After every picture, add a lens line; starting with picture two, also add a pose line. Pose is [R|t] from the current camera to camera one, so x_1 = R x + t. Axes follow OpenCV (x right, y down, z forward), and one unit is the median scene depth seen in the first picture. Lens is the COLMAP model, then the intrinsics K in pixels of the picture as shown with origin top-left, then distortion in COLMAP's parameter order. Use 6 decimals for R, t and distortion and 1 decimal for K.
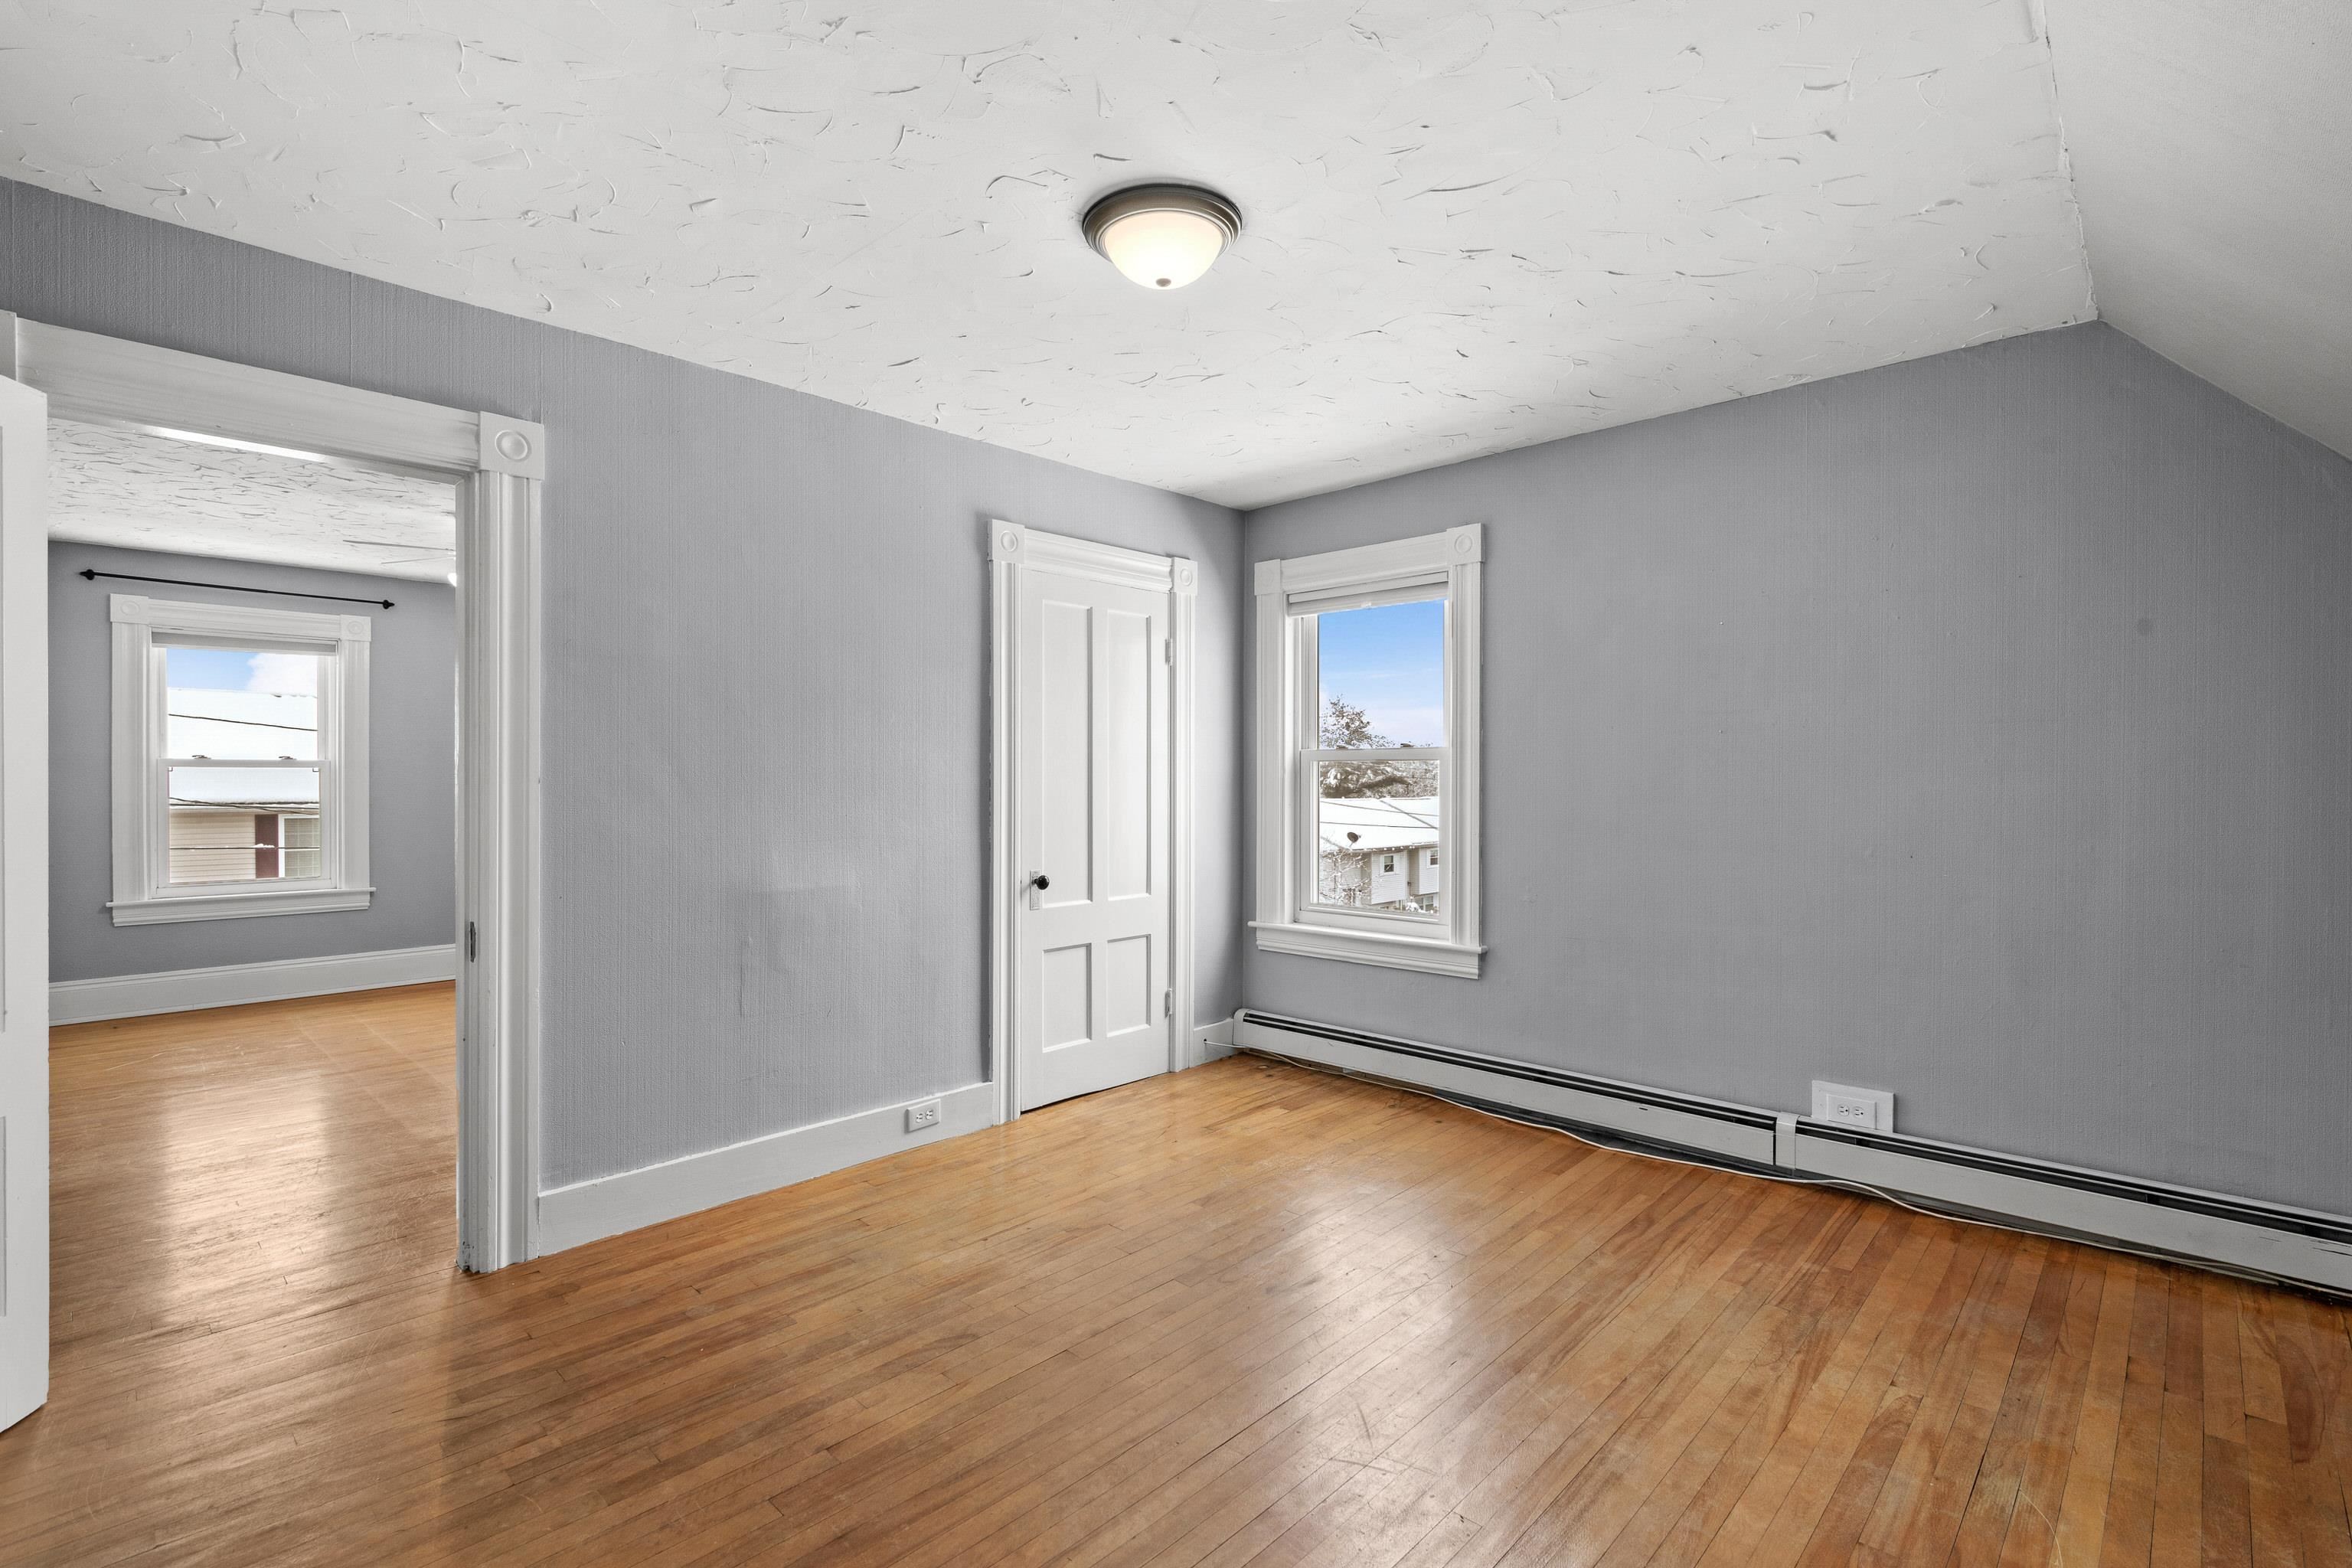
lens RADIAL K [[1081.5, 0, 1180.6], [0, 1081.5, 778.9], [0, 0, 1]] dist [-0.000582, -0.000734]
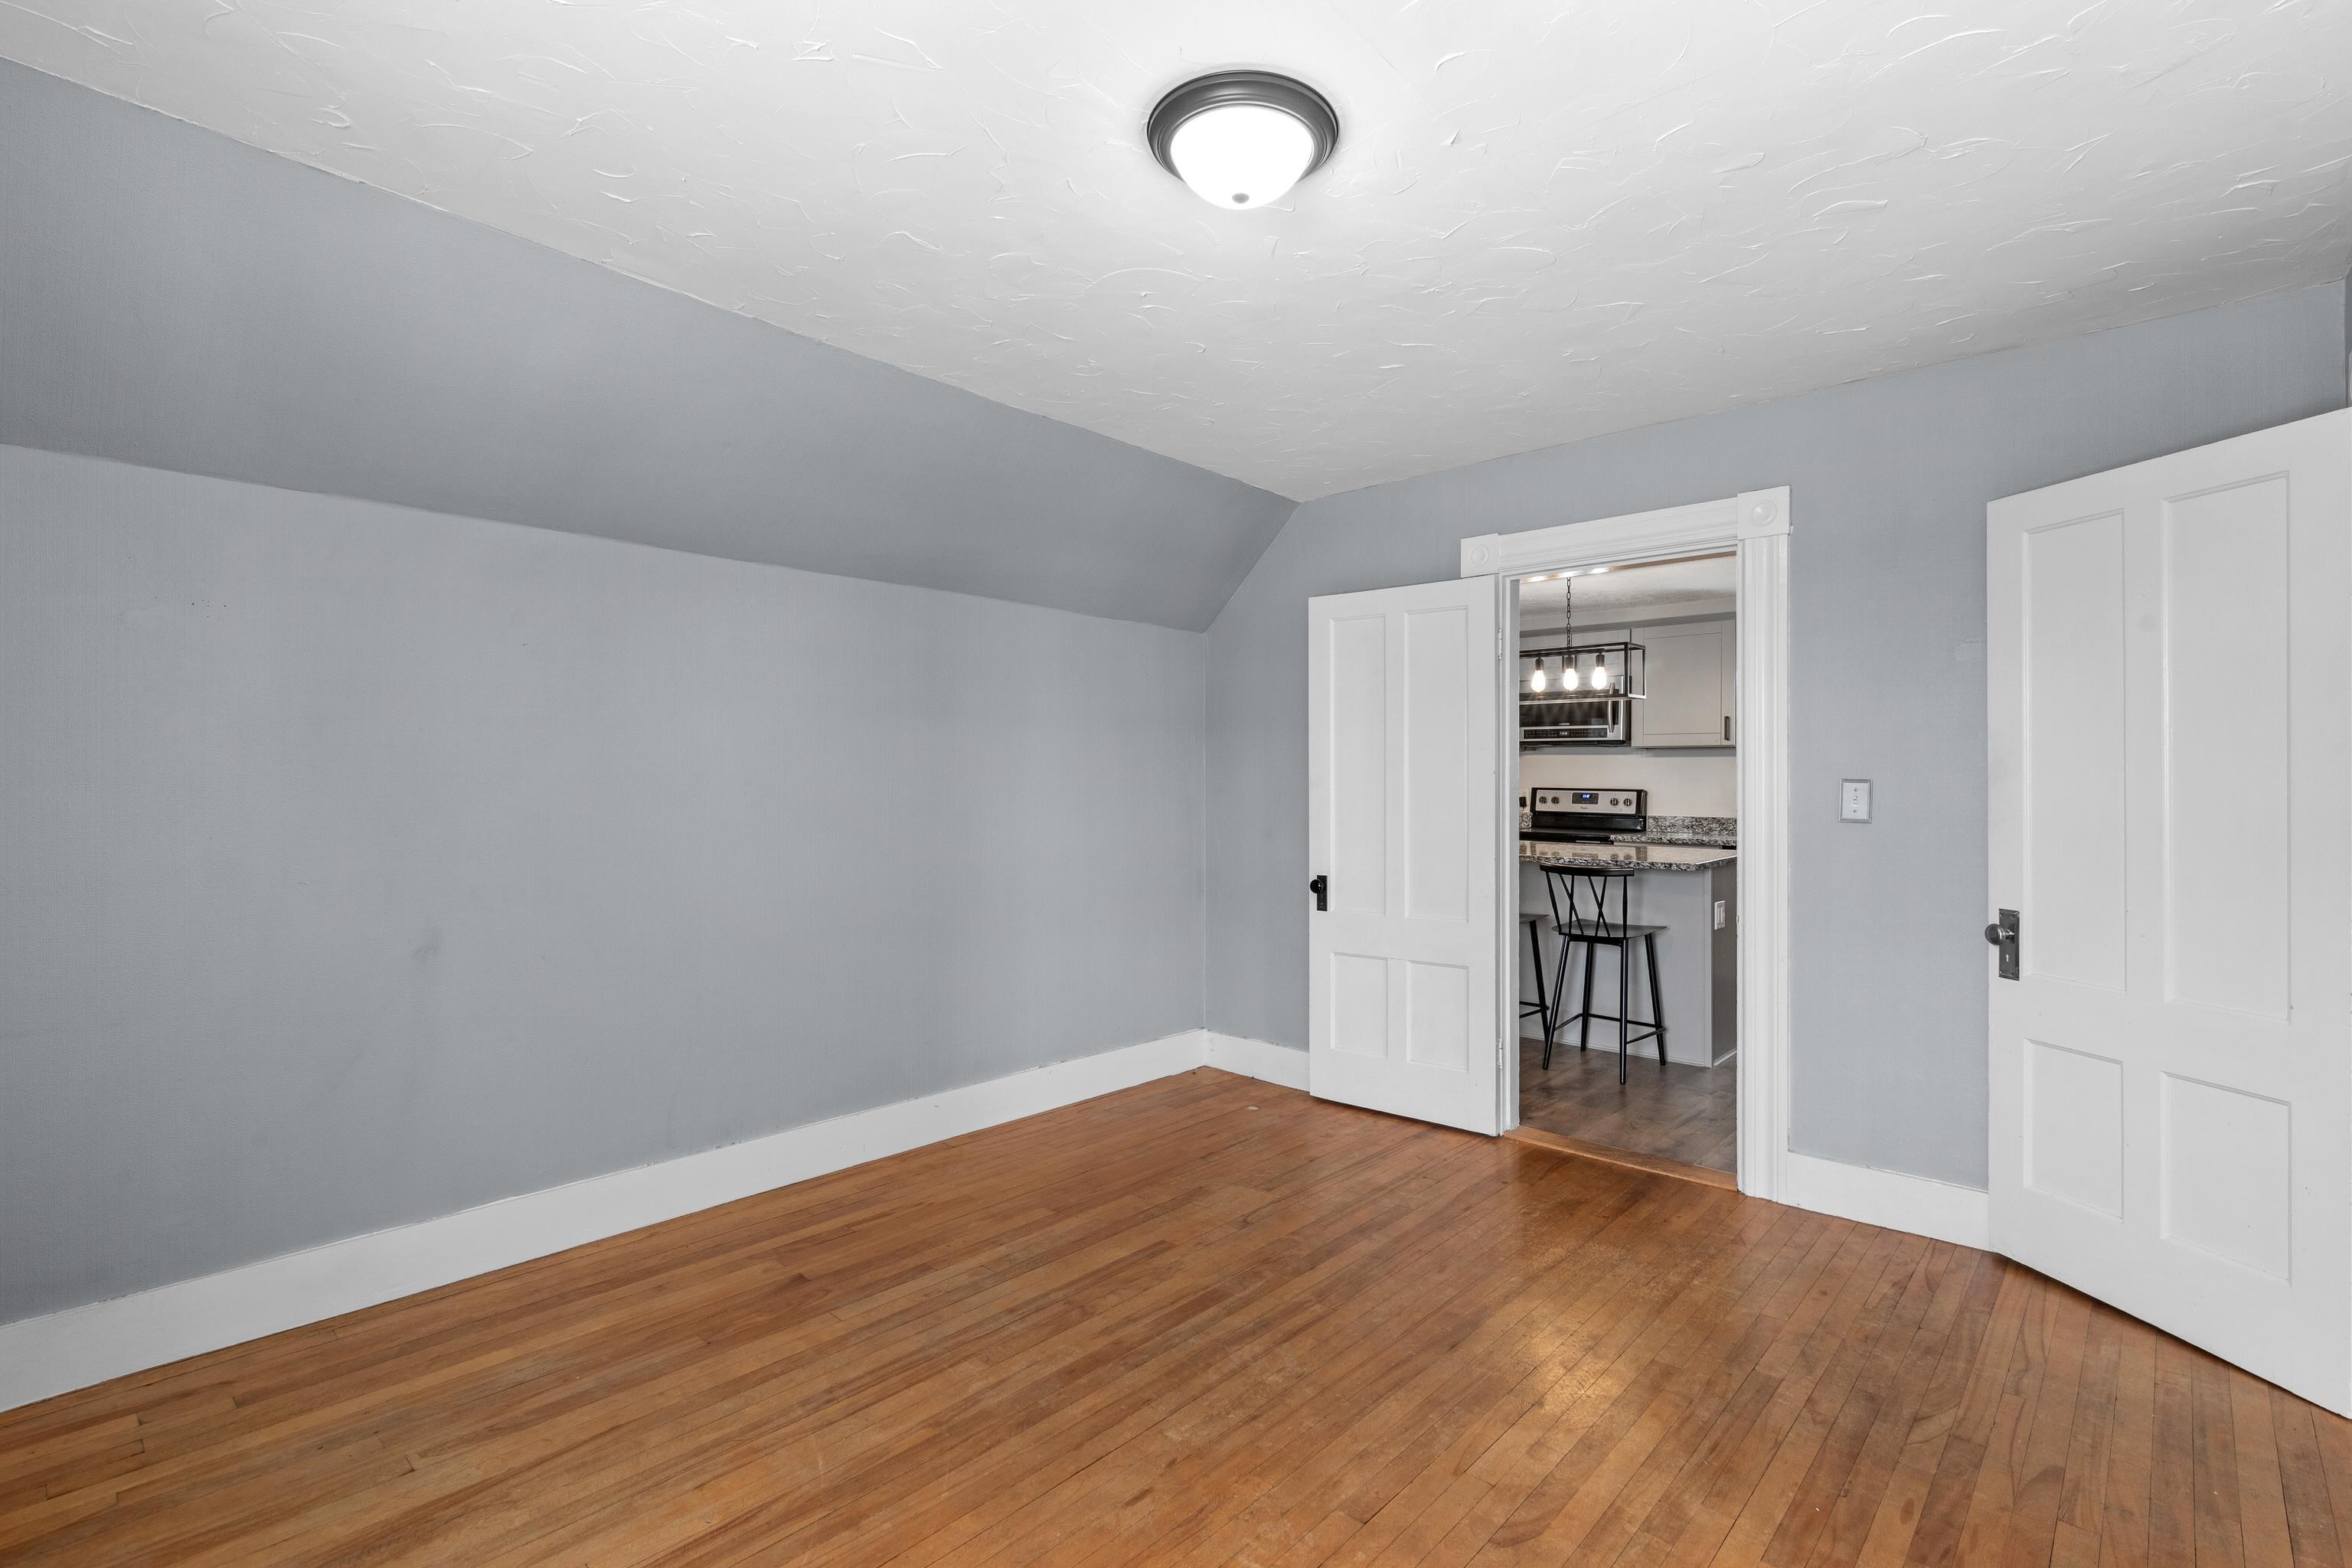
lens RADIAL K [[1081.5, 0, 1180.6], [0, 1081.5, 778.9], [0, 0, 1]] dist [-0.000582, -0.000734]
pose [[-0.999878, -0.003449, -0.015218, 0.045478], [-0.003486, 0.999991, 0.002386, -0.011469], [0.015210, 0.002439, -0.999881, 2.008719]]
